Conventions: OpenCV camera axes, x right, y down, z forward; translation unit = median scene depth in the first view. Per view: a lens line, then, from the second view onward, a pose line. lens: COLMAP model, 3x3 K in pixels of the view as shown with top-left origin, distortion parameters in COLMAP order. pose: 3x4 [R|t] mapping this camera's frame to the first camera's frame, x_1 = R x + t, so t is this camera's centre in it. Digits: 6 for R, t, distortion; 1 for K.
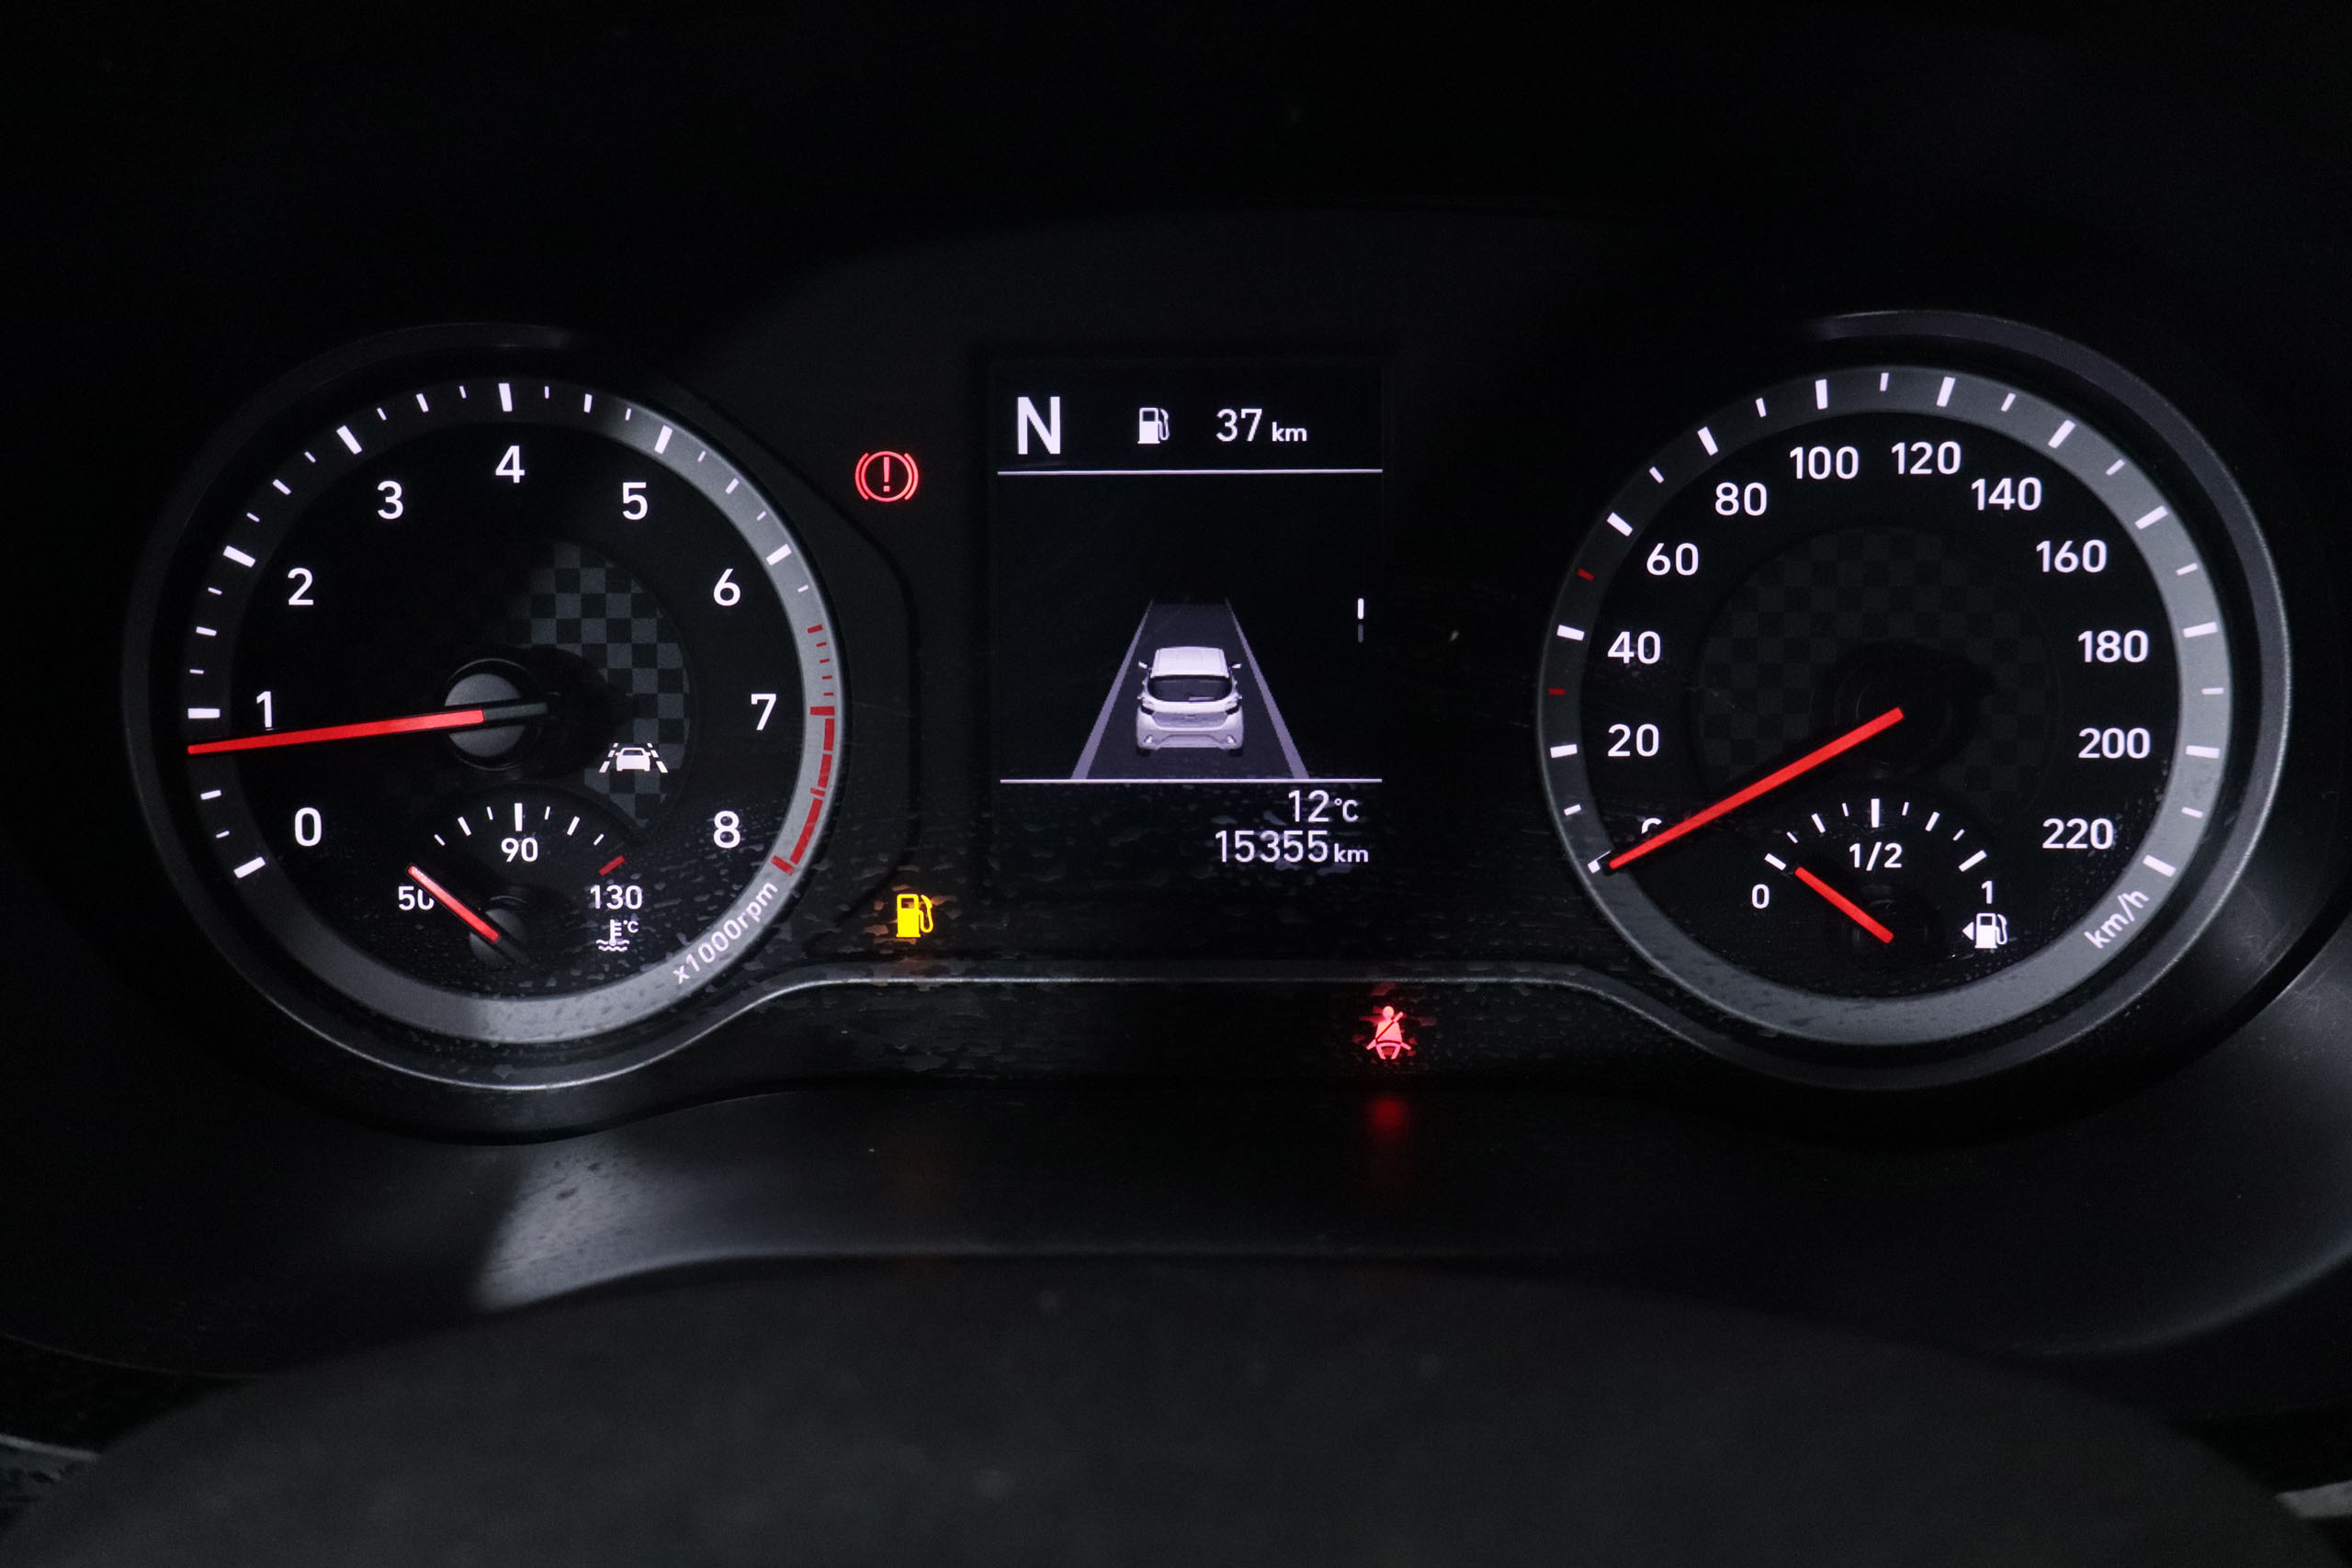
lens RADIAL K [[2267.8, 0, 1176.0], [0, 2267.8, 784.0], [0, 0, 1]] dist [0.017114, 0.004572]
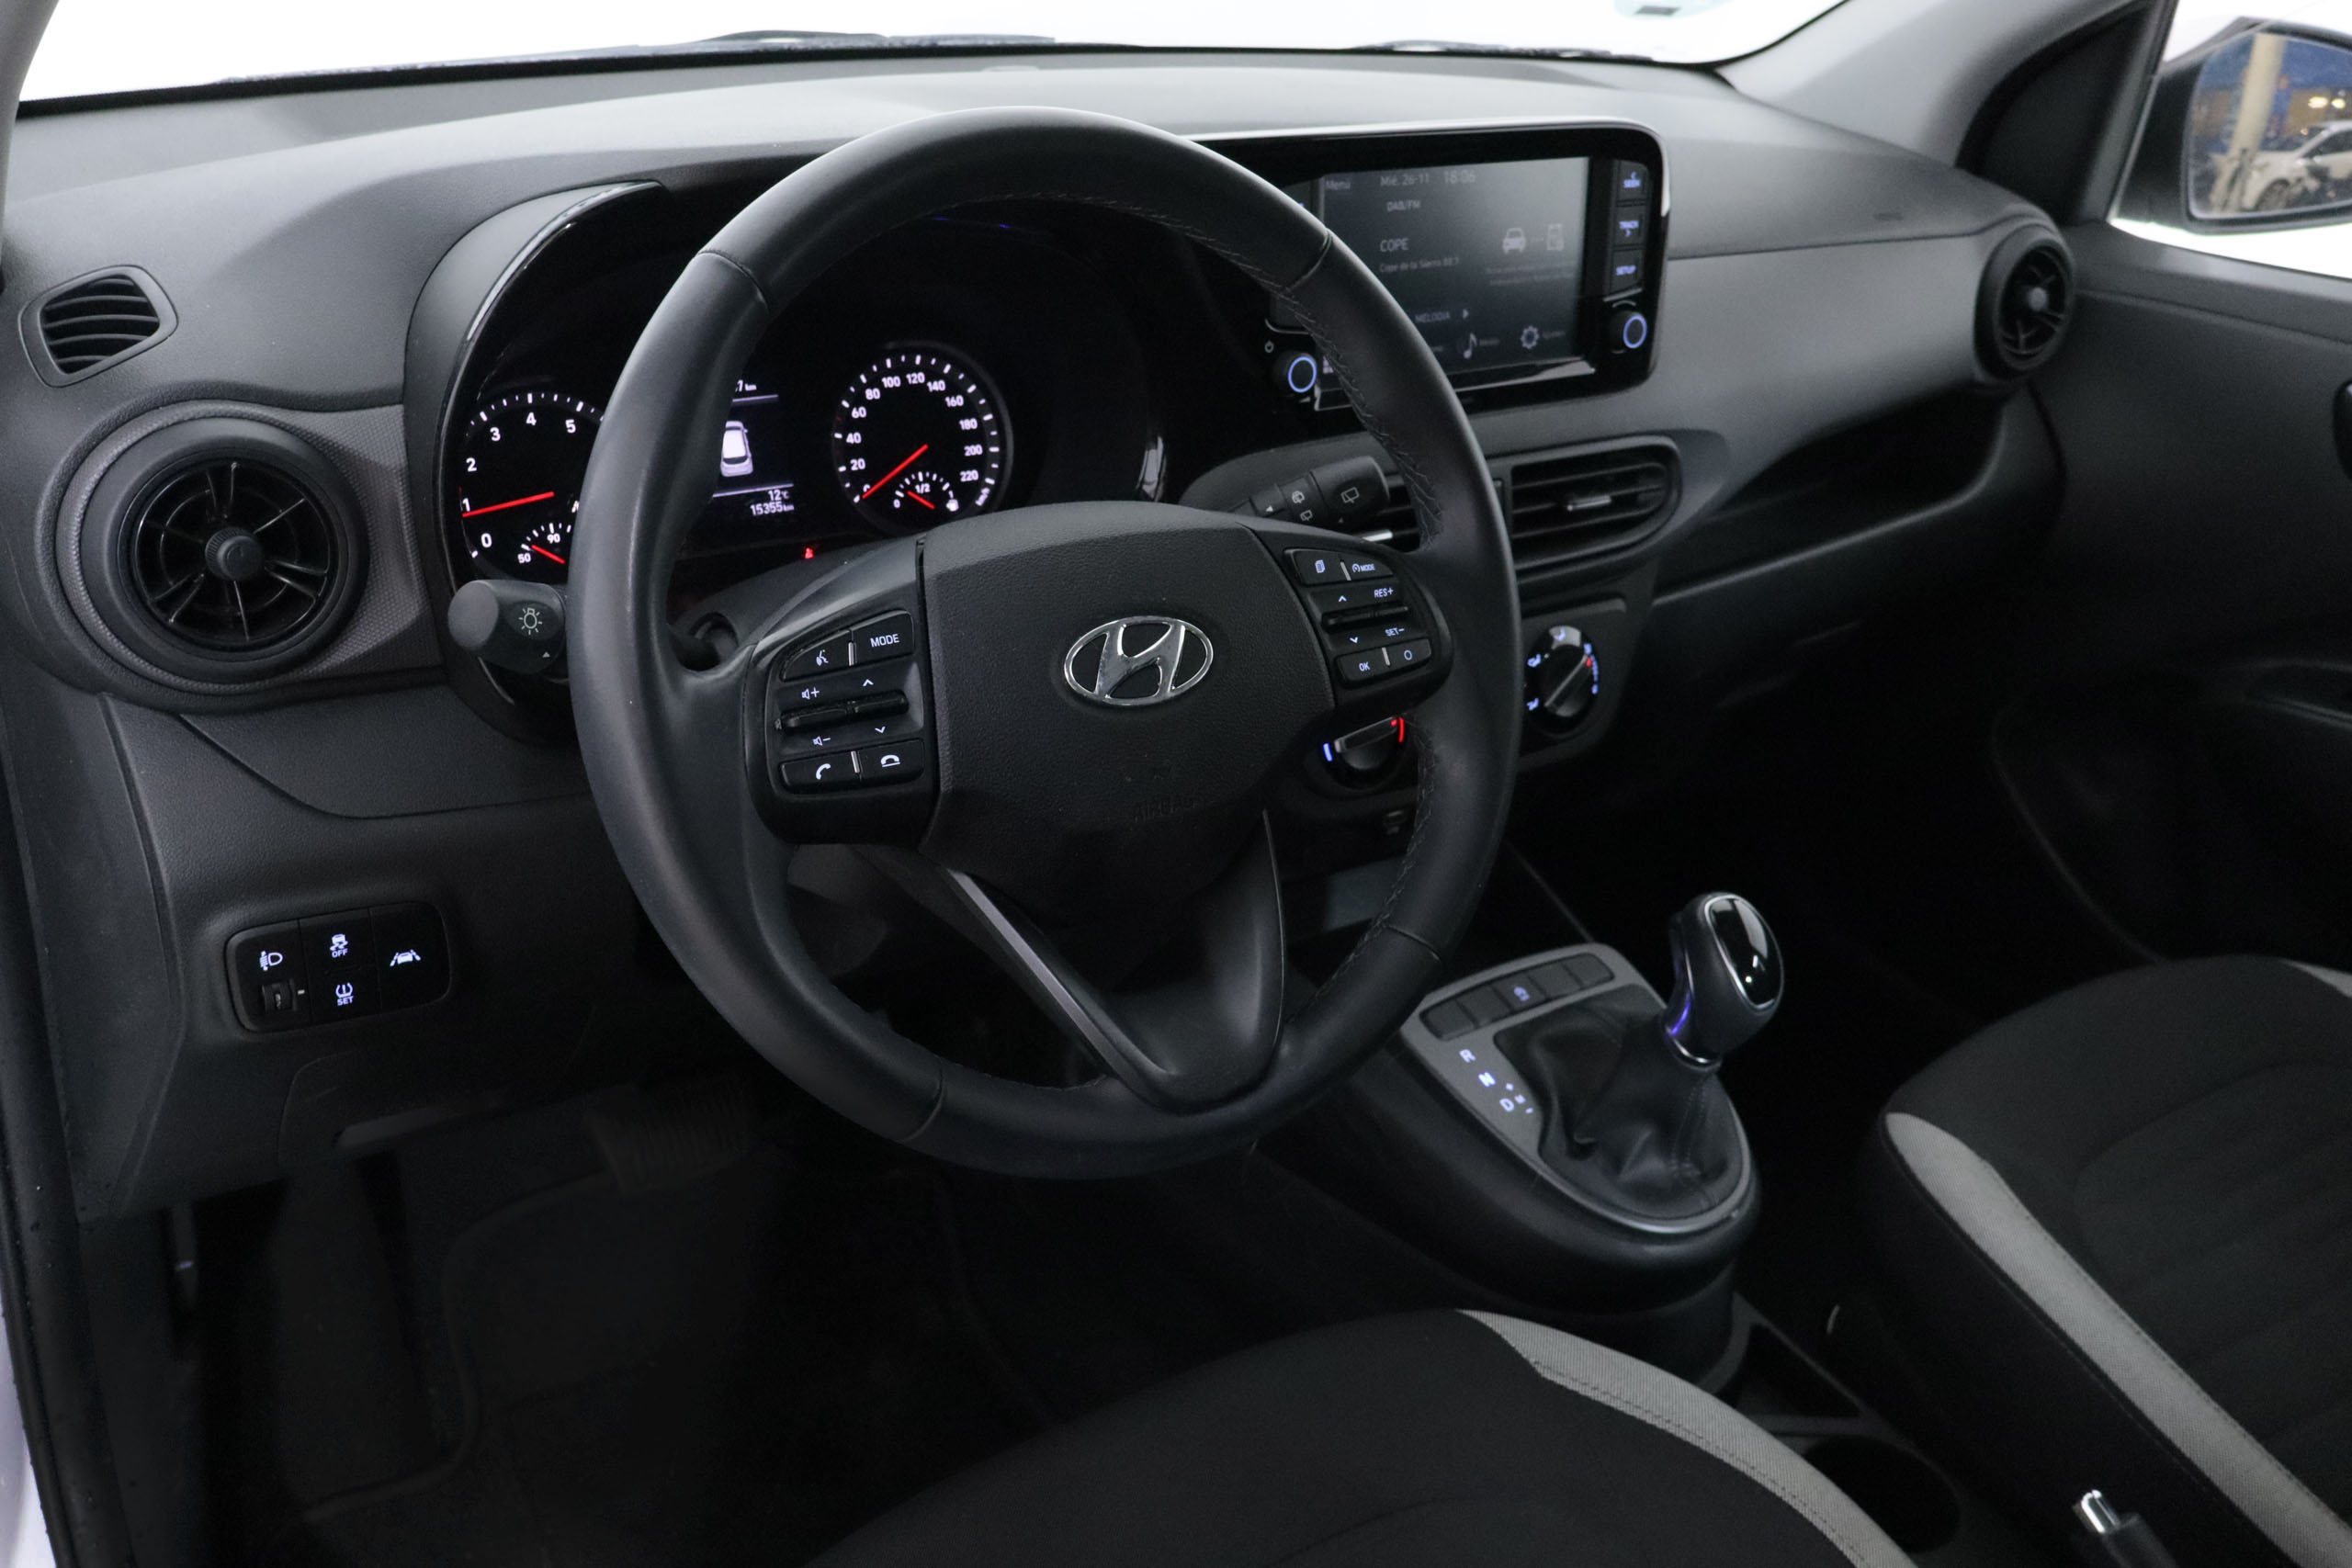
lens RADIAL K [[1998.0, 0, 1176.0], [0, 1998.0, 784.0], [0, 0, 1]] dist [0.003506, 0.001559]
pose [[0.800396, -0.203537, 0.563861, -1.275193], [0.173575, 0.978991, 0.106997, 0.224122], [-0.573793, 0.012232, 0.818909, -1.859297]]
